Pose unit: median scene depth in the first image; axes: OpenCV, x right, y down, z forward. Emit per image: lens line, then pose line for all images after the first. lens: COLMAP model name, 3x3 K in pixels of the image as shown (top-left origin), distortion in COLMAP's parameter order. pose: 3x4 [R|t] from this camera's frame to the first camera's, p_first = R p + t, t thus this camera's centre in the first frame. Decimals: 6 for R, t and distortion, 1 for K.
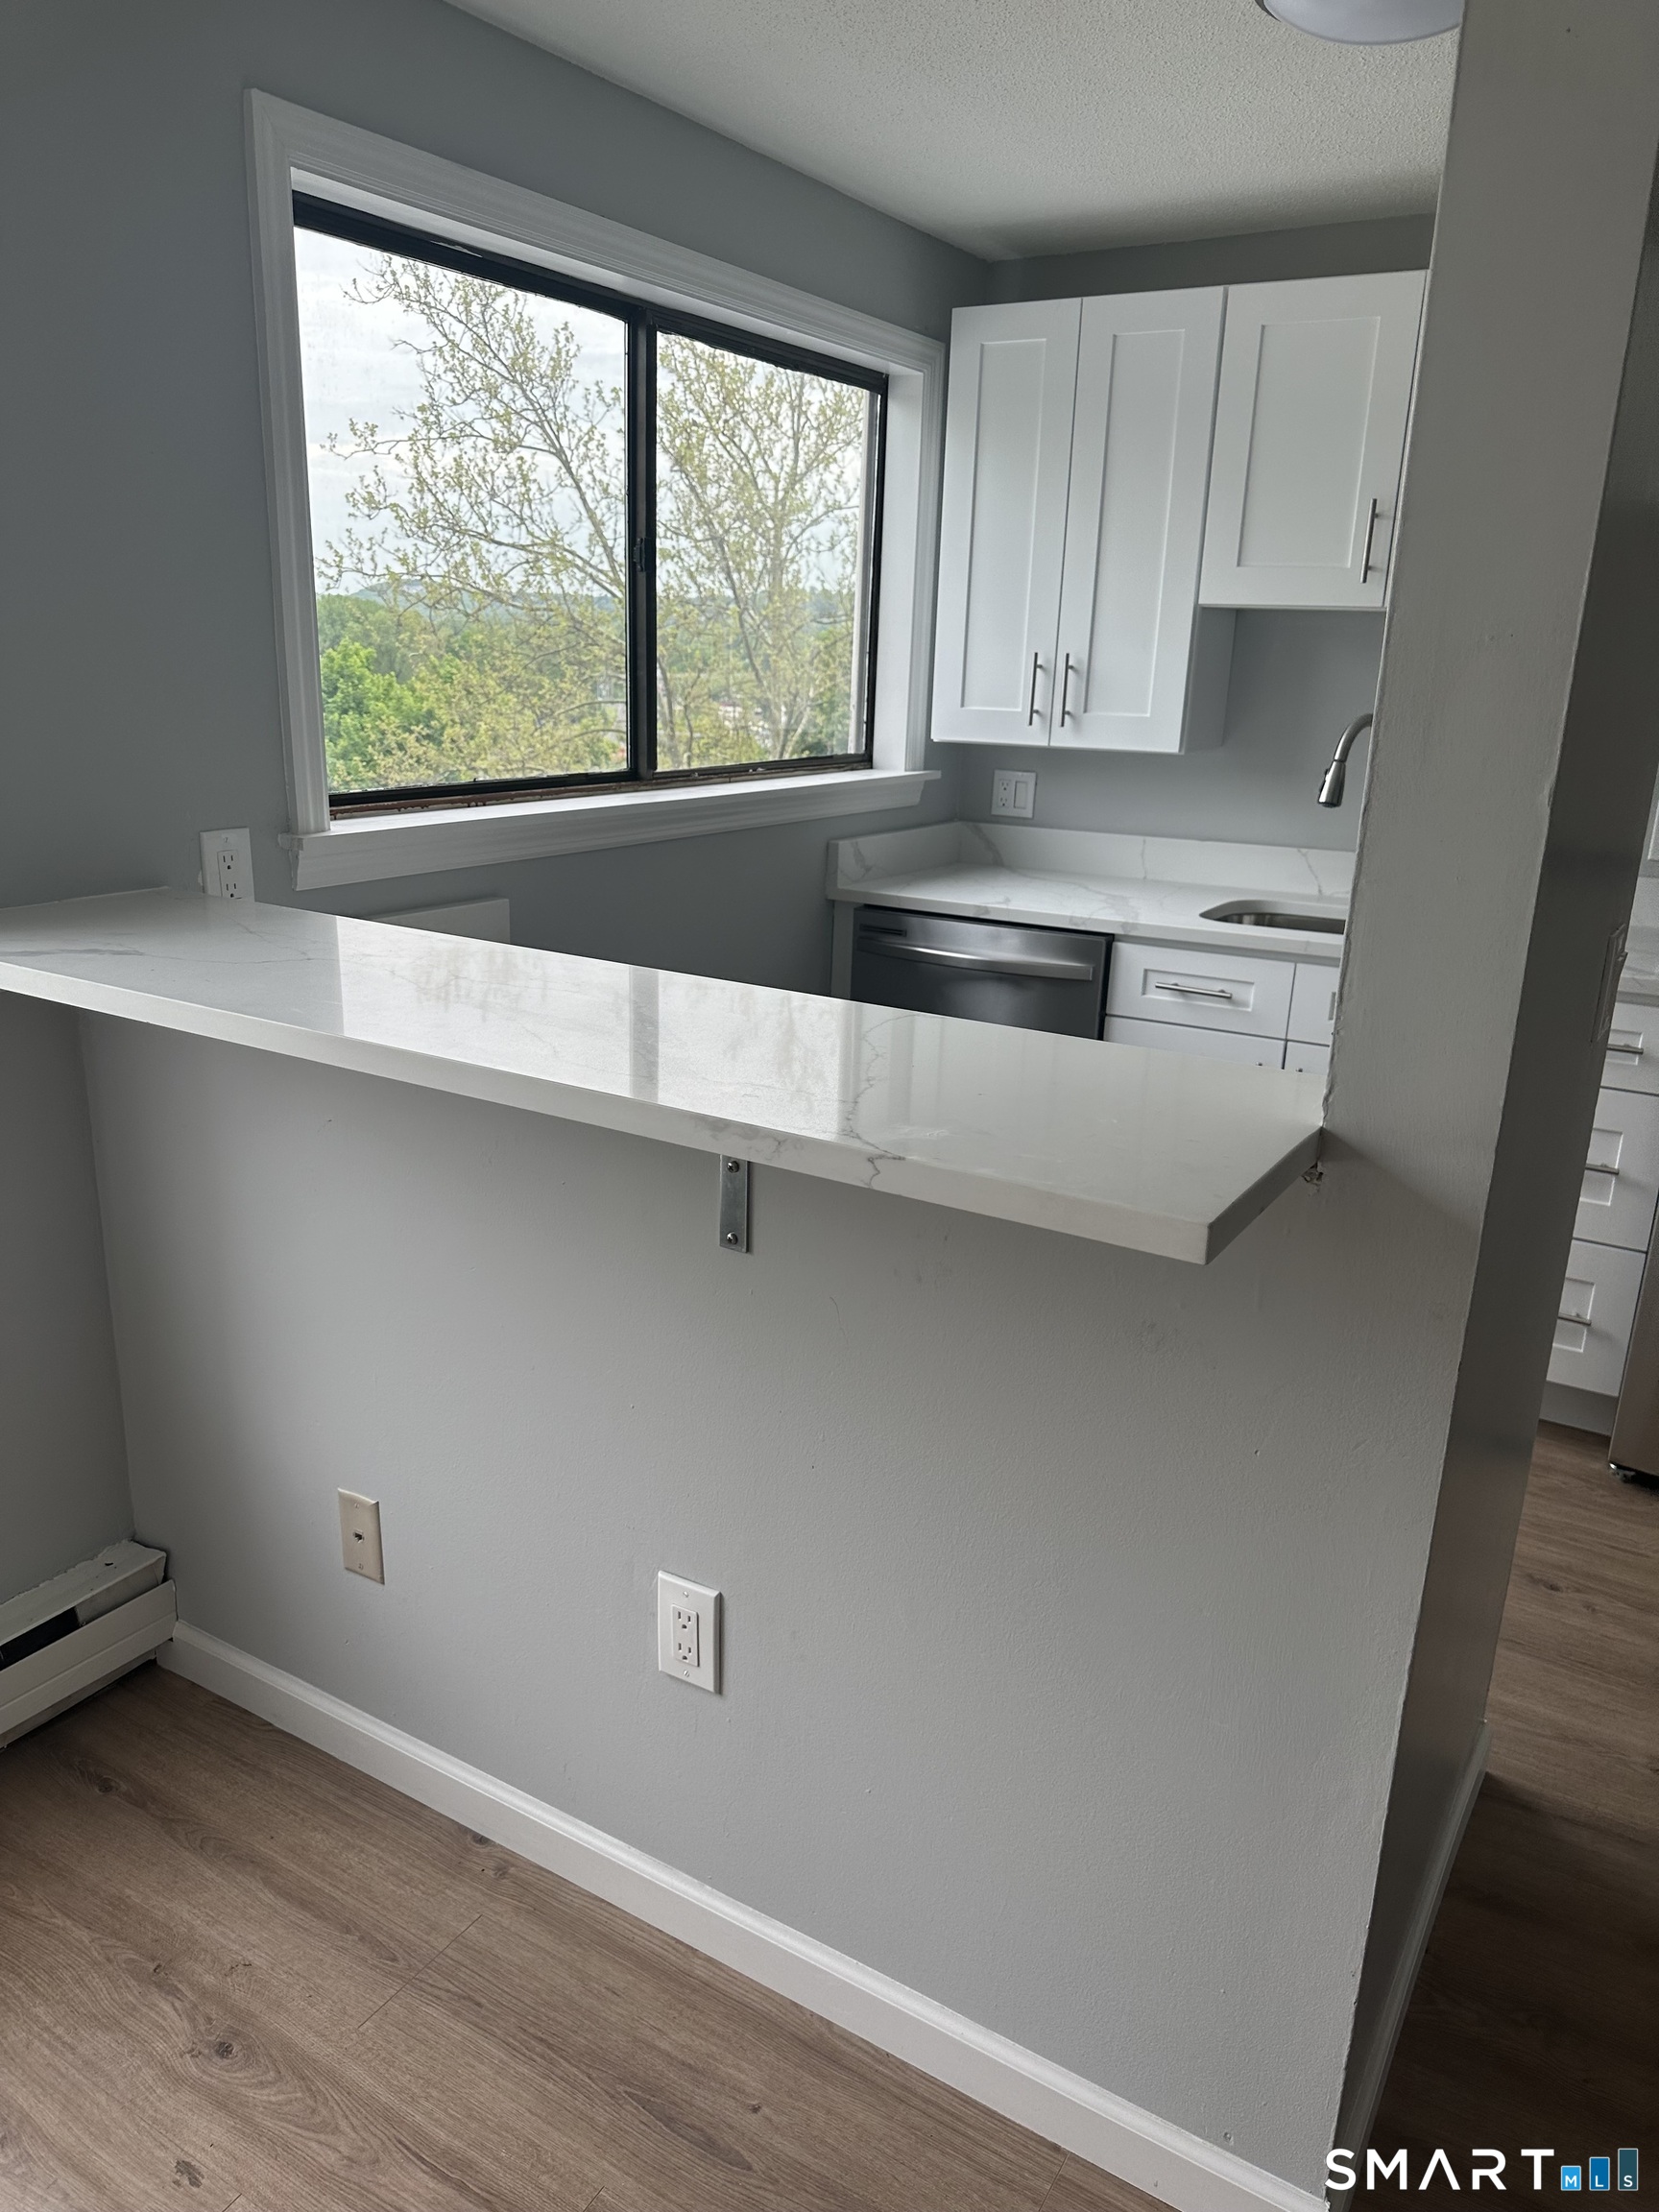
lens RADIAL K [[1573.0, 0, 787.4], [0, 1573.0, 1109.0], [0, 0, 1]] dist [0.044969, -0.108013]
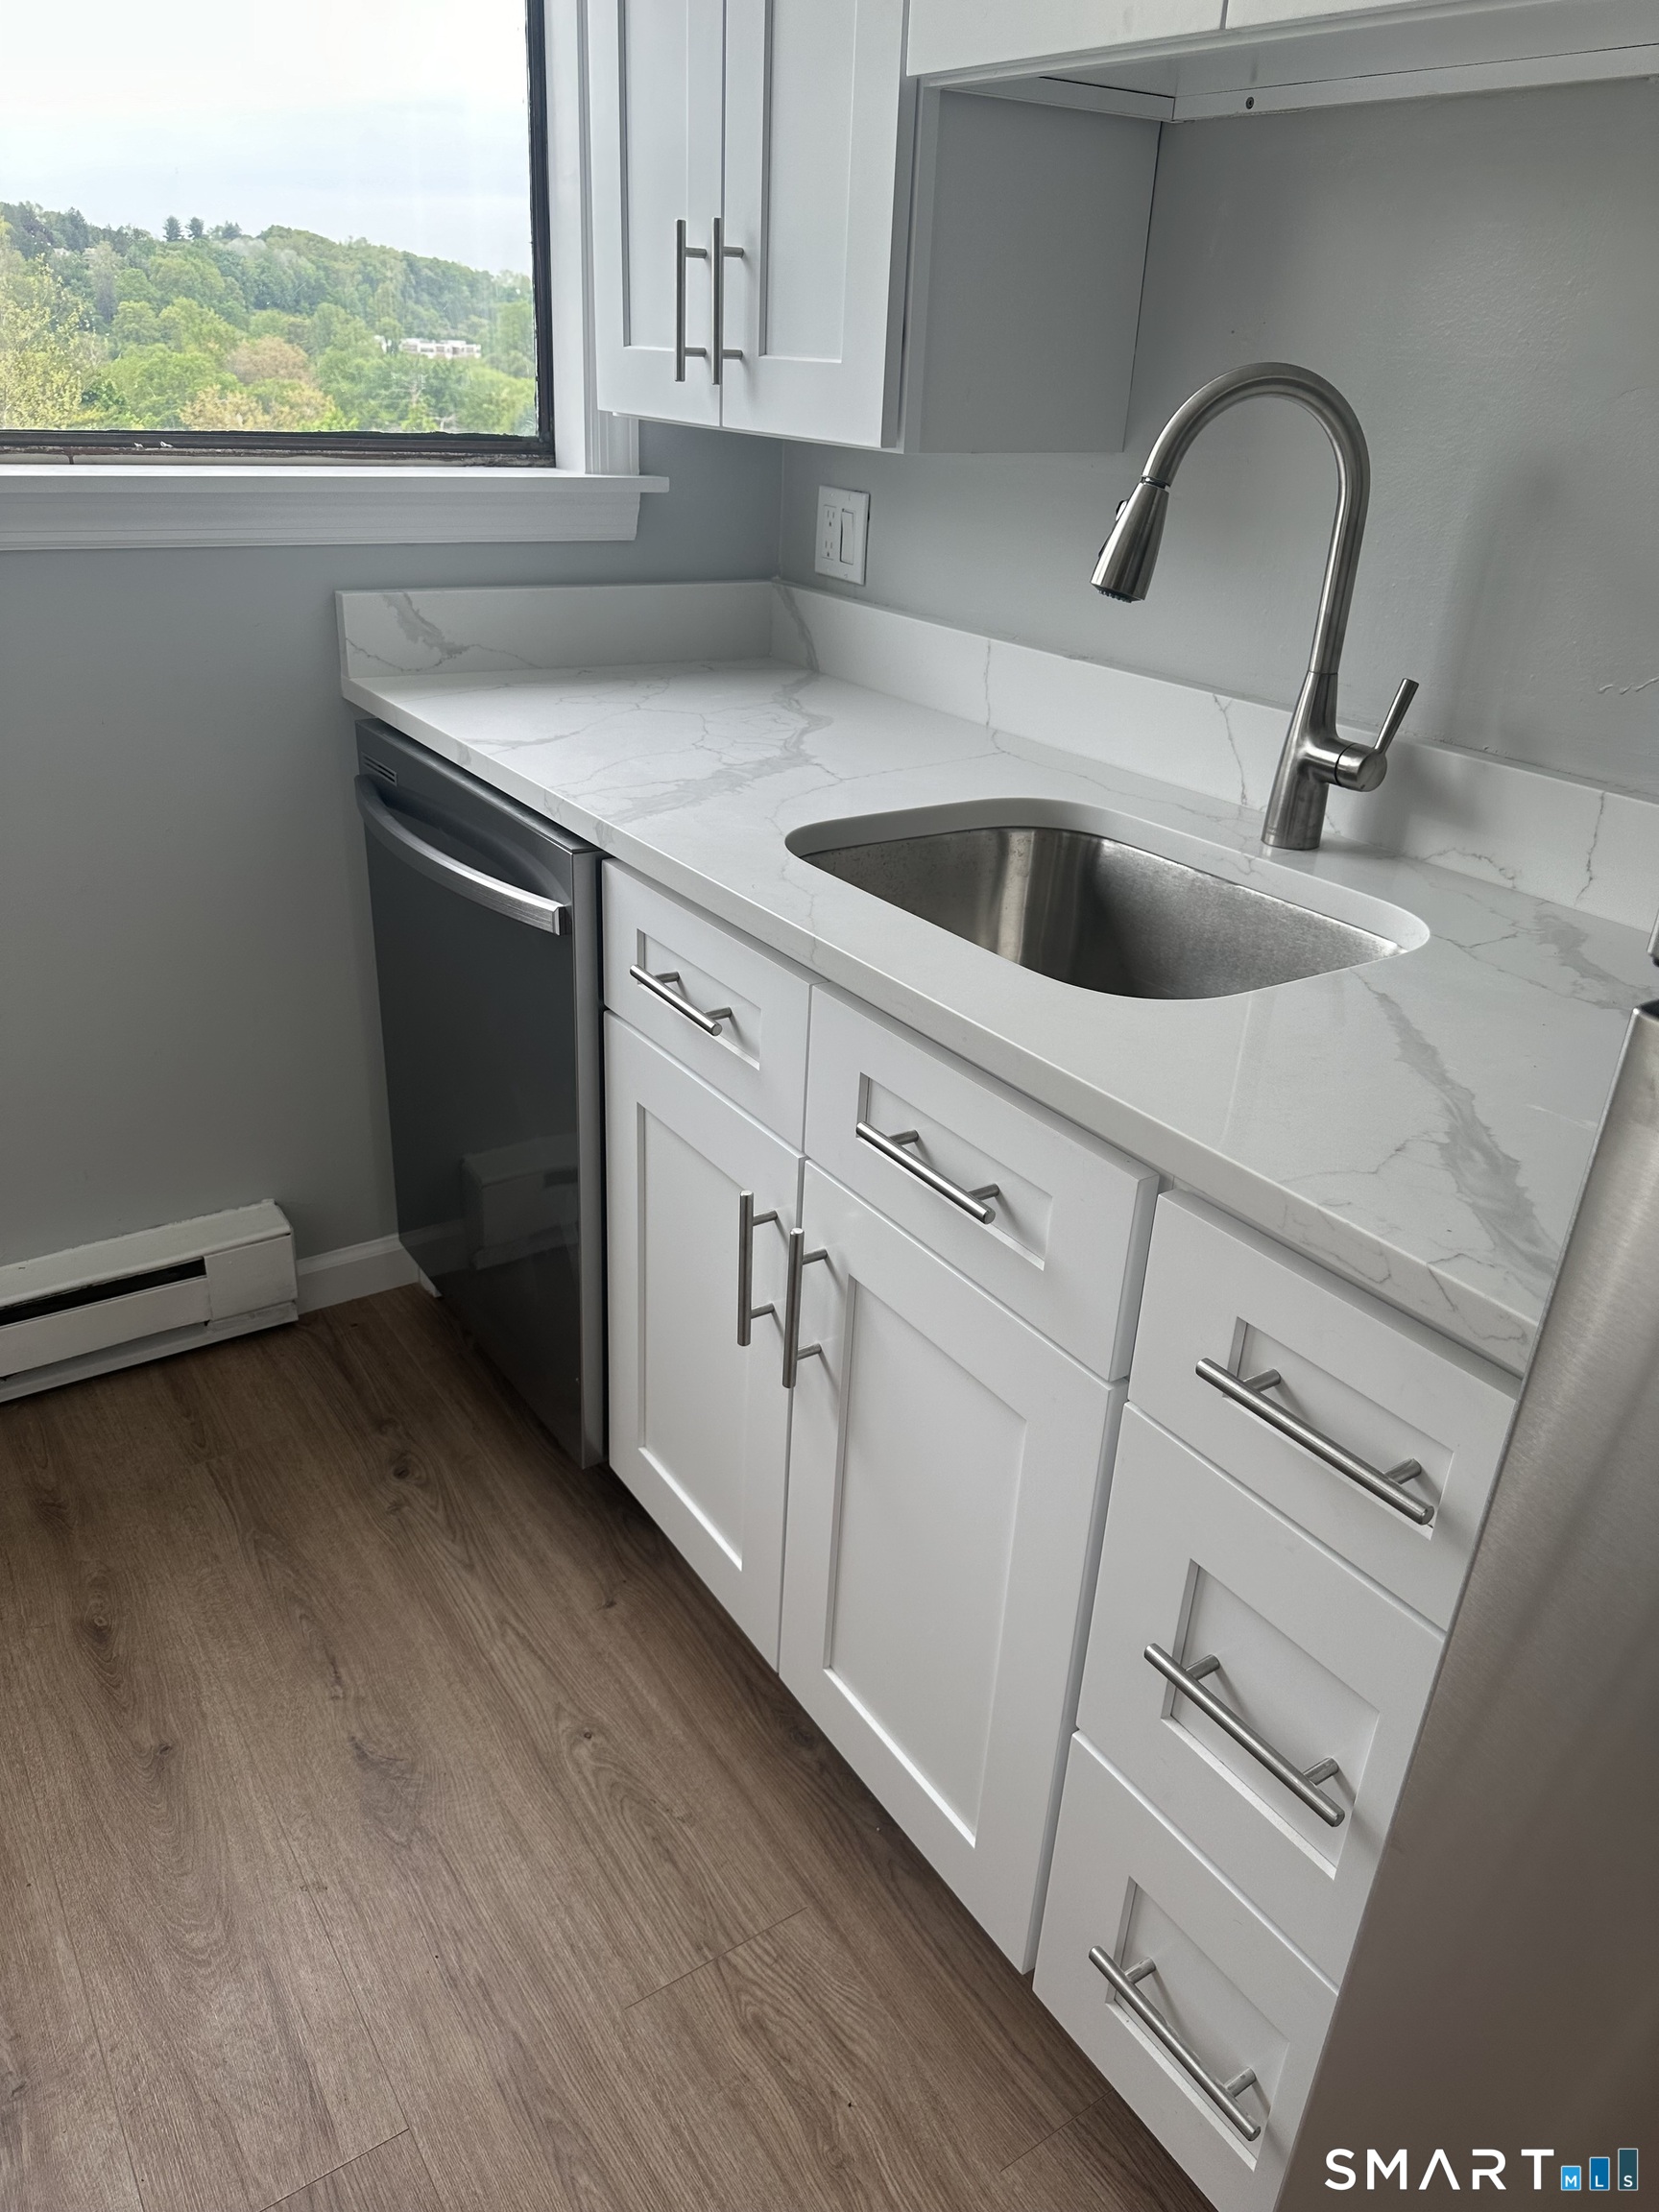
lens RADIAL K [[1573.0, 0, 787.4], [0, 1573.0, 1109.0], [0, 0, 1]] dist [0.044969, -0.108013]
pose [[0.907501, 0.200020, -0.369369, 0.489062], [-0.142937, 0.973919, 0.176213, -0.135102], [0.394982, -0.107117, 0.912423, 0.639129]]
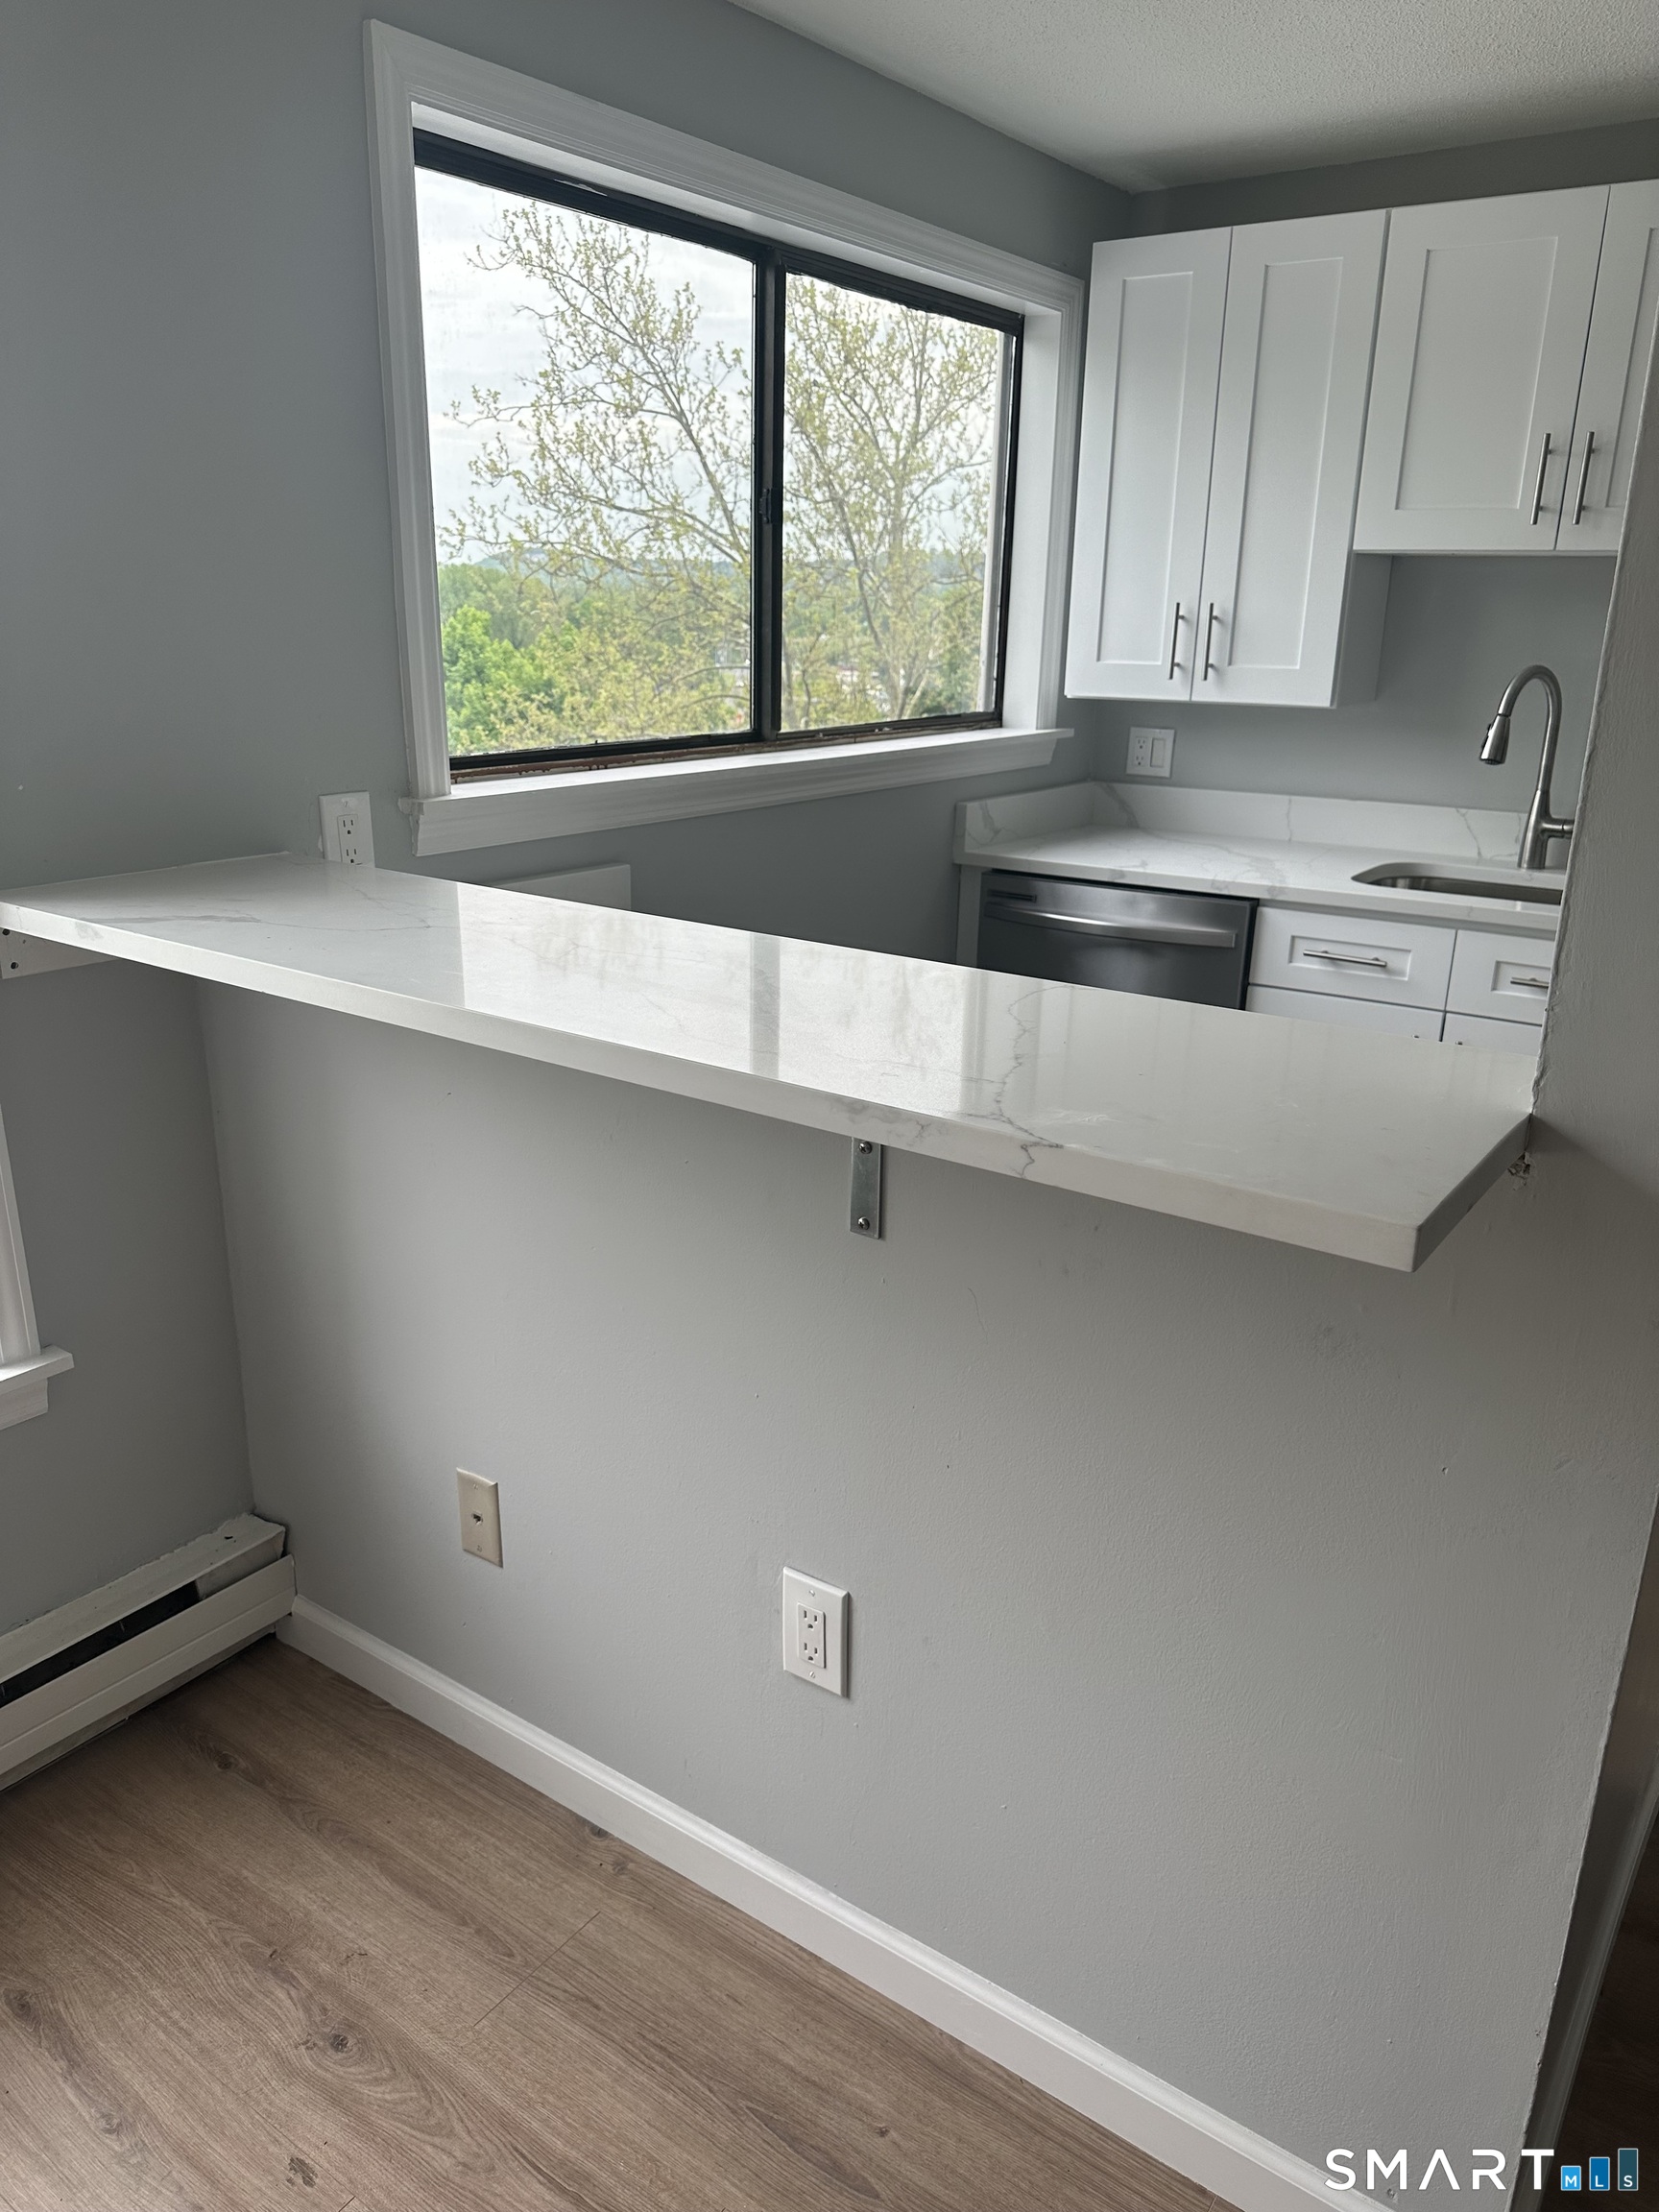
lens RADIAL K [[1564.6, 0, 786.3], [0, 1564.6, 1114.1], [0, 0, 1]] dist [0.064707, -0.167774]
pose [[0.997268, 0.008426, -0.073389, -0.007042], [-0.006584, 0.999658, 0.025305, -0.003382], [0.073577, -0.024753, 0.996982, 0.031968]]
